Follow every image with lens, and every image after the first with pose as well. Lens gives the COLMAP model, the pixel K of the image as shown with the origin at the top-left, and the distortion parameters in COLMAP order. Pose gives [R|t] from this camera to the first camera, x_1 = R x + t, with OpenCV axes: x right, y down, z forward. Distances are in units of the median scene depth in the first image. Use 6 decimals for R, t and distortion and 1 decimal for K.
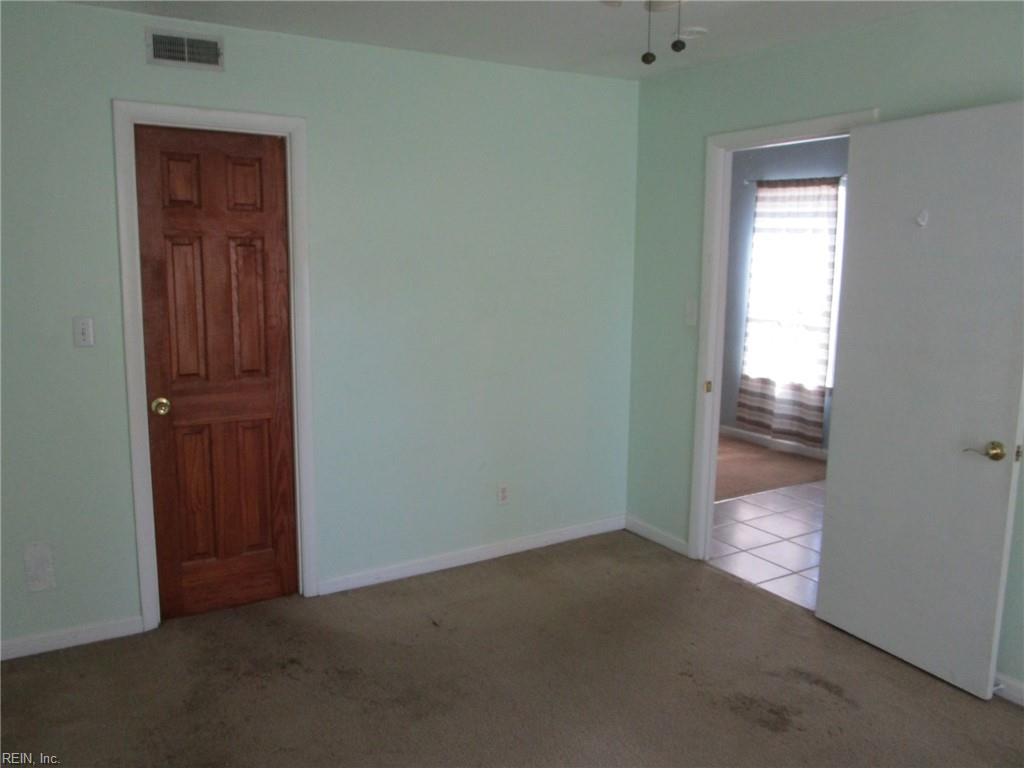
lens RADIAL K [[805.2, 0, 514.2], [0, 805.2, 383.1], [0, 0, 1]] dist [-0.047774, 0.029158]
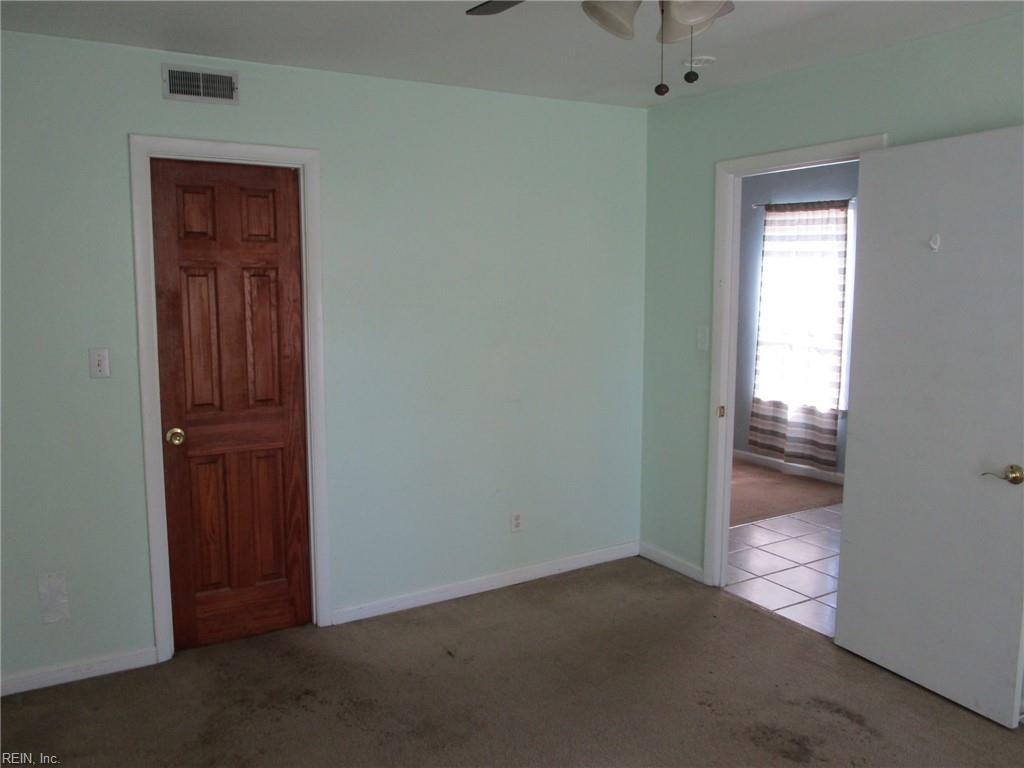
lens RADIAL K [[805.2, 0, 514.2], [0, 805.2, 383.1], [0, 0, 1]] dist [-0.047774, 0.029158]
pose [[0.999894, -0.009376, -0.011138, -0.005091], [0.009031, 0.999489, -0.030674, -0.003131], [0.011420, 0.030570, 0.999467, -0.000266]]
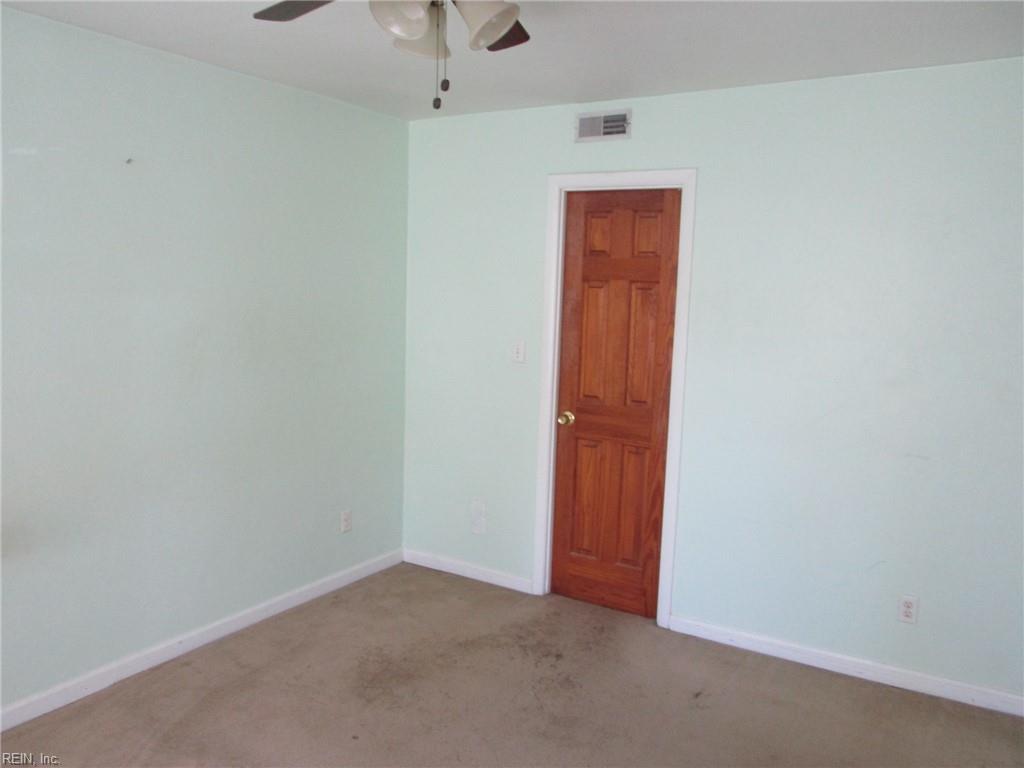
lens RADIAL K [[805.2, 0, 514.2], [0, 805.2, 383.1], [0, 0, 1]] dist [-0.047774, 0.029158]
pose [[0.447131, 0.109754, -0.887709, 0.593713], [-0.166390, 0.985327, 0.038014, -0.055523], [0.878856, 0.130709, 0.458832, 0.347869]]
